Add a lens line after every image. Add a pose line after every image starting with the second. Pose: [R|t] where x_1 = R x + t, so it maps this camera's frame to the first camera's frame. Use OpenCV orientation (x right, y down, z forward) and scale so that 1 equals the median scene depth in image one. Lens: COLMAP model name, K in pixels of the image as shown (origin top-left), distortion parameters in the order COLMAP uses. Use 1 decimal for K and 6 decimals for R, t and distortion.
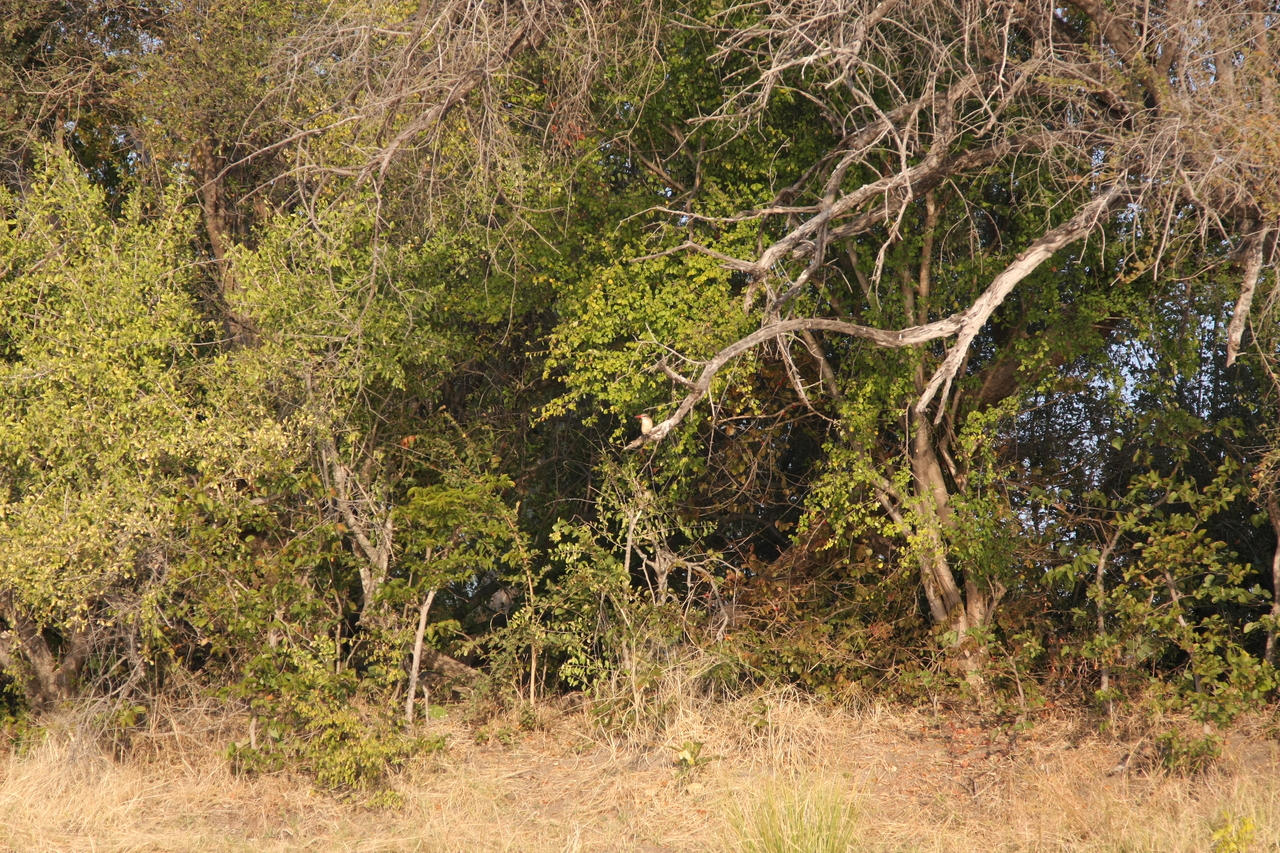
lens RADIAL K [[5782.0, 0, 640.0], [0, 5782.0, 426.5], [0, 0, 1]] dist [0.607382, 1.822934]
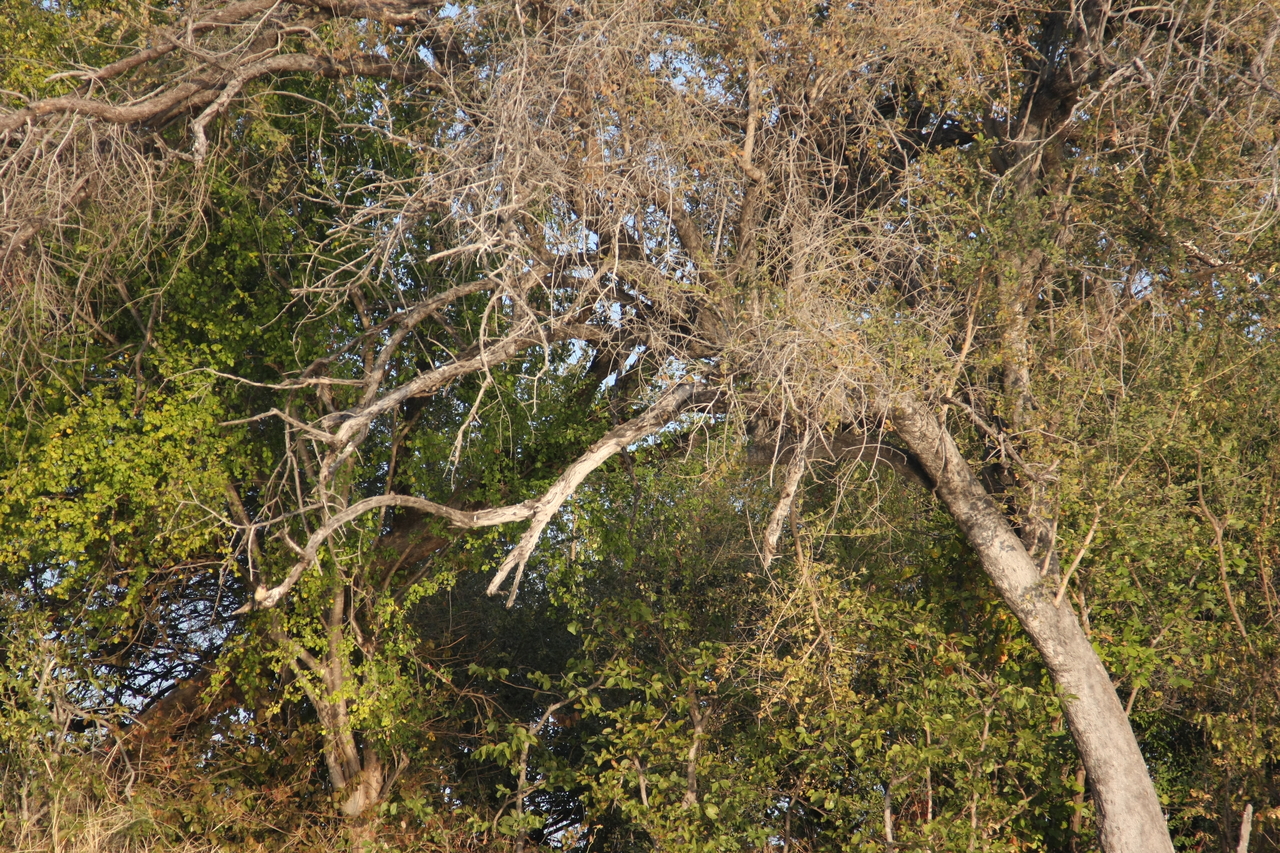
lens RADIAL K [[5782.0, 0, 640.0], [0, 5782.0, 426.5], [0, 0, 1]] dist [0.607382, 1.822934]
pose [[0.972101, 0.074530, 0.222409, -0.133354], [-0.069648, 0.997129, -0.029721, -0.002939], [-0.223985, 0.013402, 0.974500, 0.002229]]
